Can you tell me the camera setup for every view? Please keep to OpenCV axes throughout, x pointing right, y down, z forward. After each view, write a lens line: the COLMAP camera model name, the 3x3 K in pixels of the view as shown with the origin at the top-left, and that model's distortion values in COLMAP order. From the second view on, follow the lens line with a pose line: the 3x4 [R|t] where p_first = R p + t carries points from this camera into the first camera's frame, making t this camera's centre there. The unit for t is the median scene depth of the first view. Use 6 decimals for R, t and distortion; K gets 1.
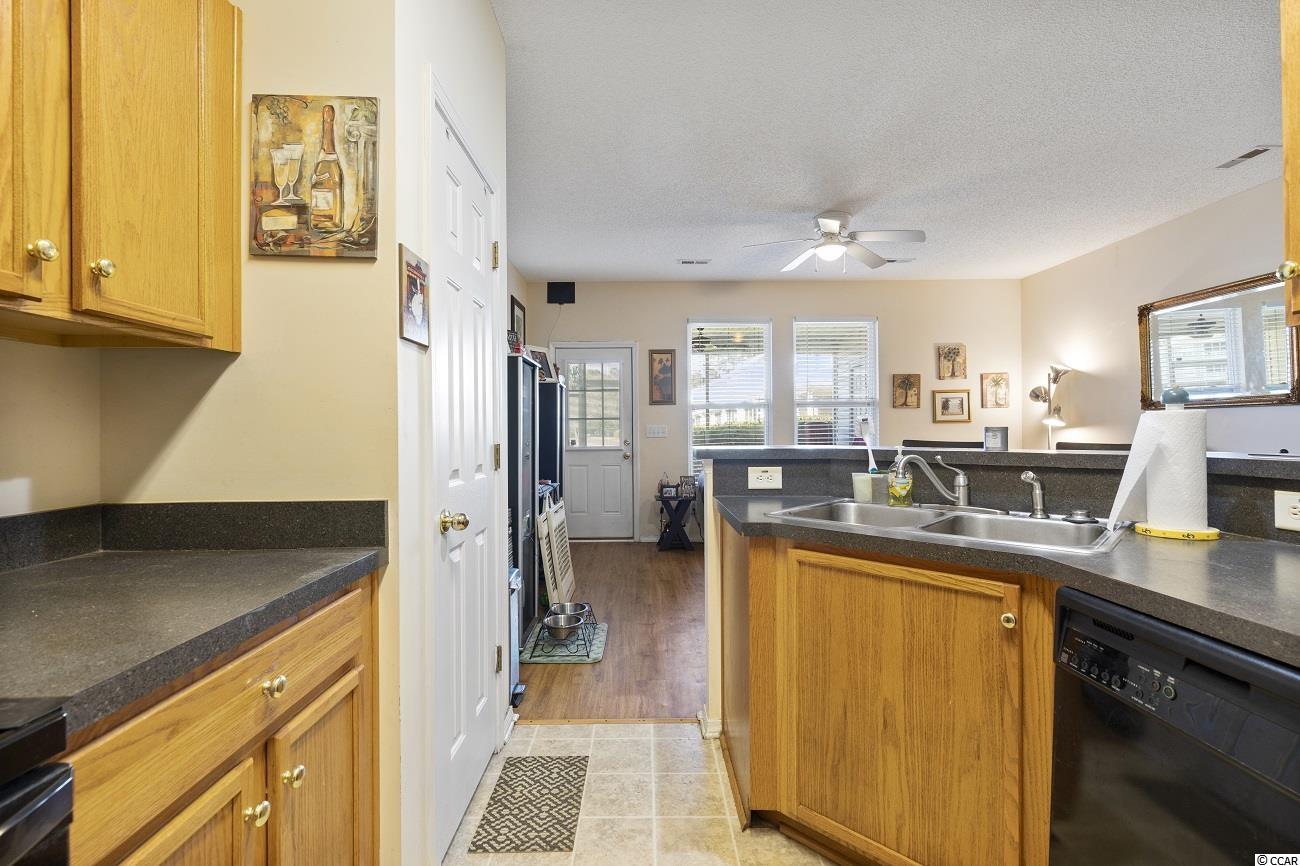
lens RADIAL K [[585.5, 0, 644.7], [0, 585.5, 428.4], [0, 0, 1]] dist [0.001432, -0.000257]
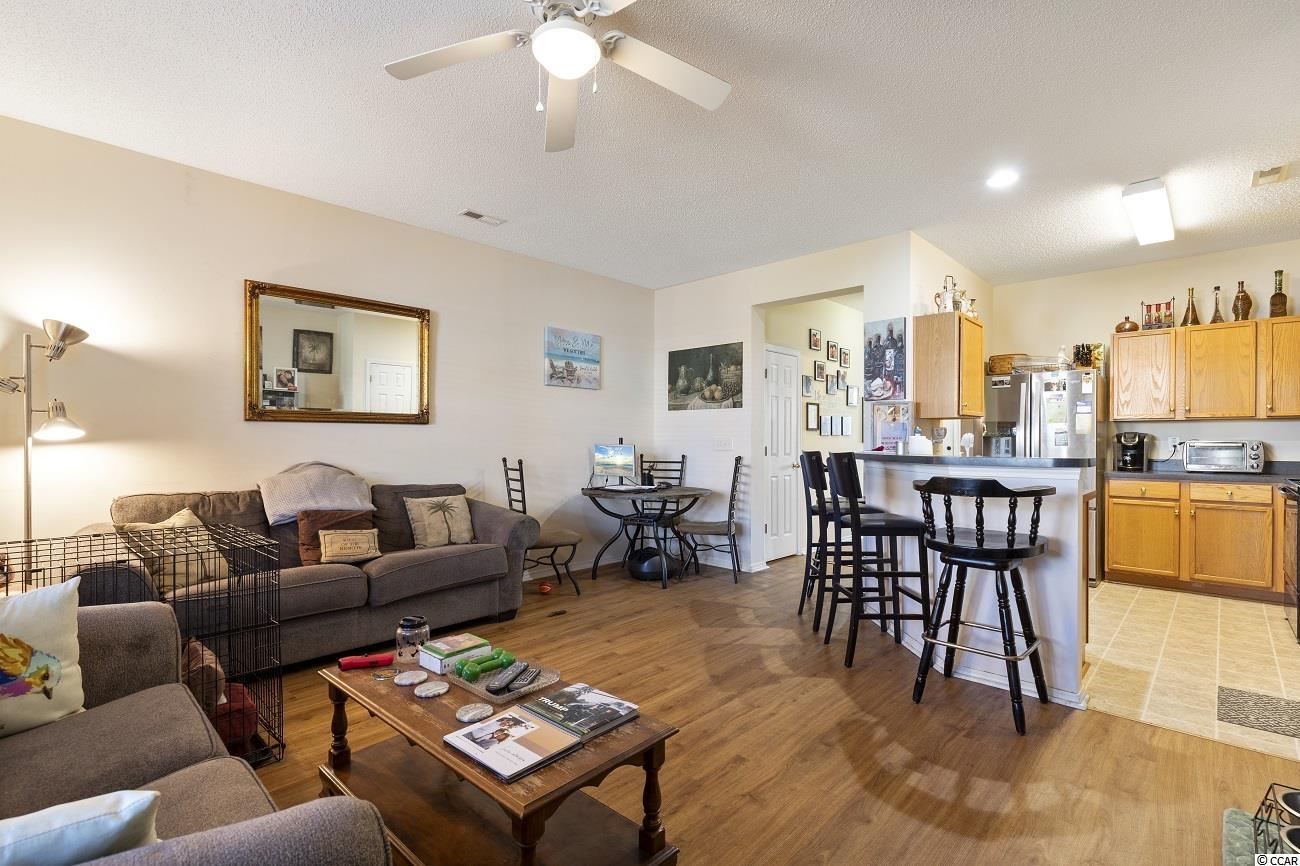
lens RADIAL K [[596.1, 0, 651.6], [0, 596.1, 443.4], [0, 0, 1]] dist [0.003921, 0.000330]
pose [[-0.722956, 0.006401, 0.690864, -0.037125], [0.006511, 0.999976, -0.002451, 0.000991], [-0.690863, 0.002727, -0.722981, 0.913804]]
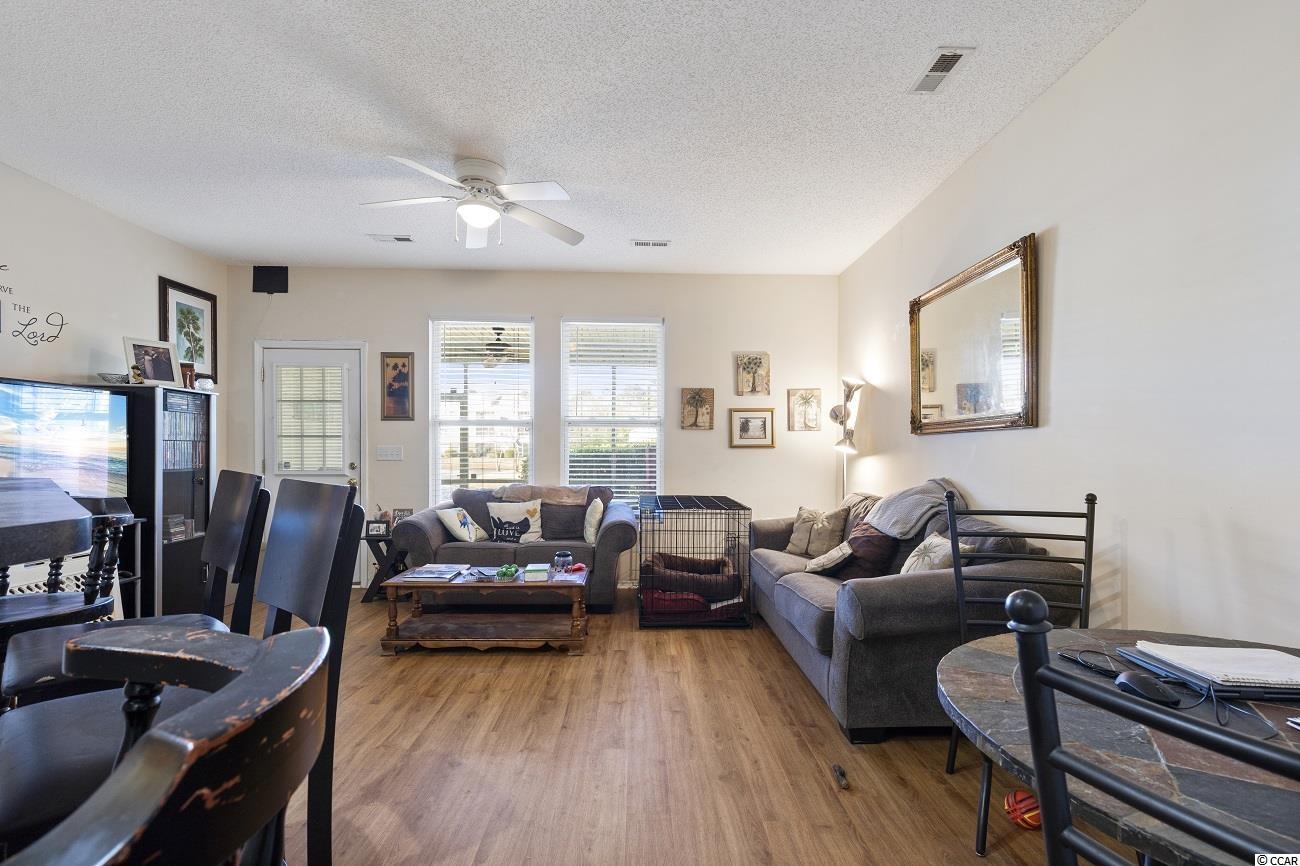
lens RADIAL K [[596.1, 0, 651.6], [0, 596.1, 443.4], [0, 0, 1]] dist [0.003921, 0.000330]
pose [[0.999648, 0.016570, 0.020743, 0.366916], [-0.016316, 0.999791, -0.012356, -0.003800], [-0.020943, 0.012013, 0.999708, 0.166016]]
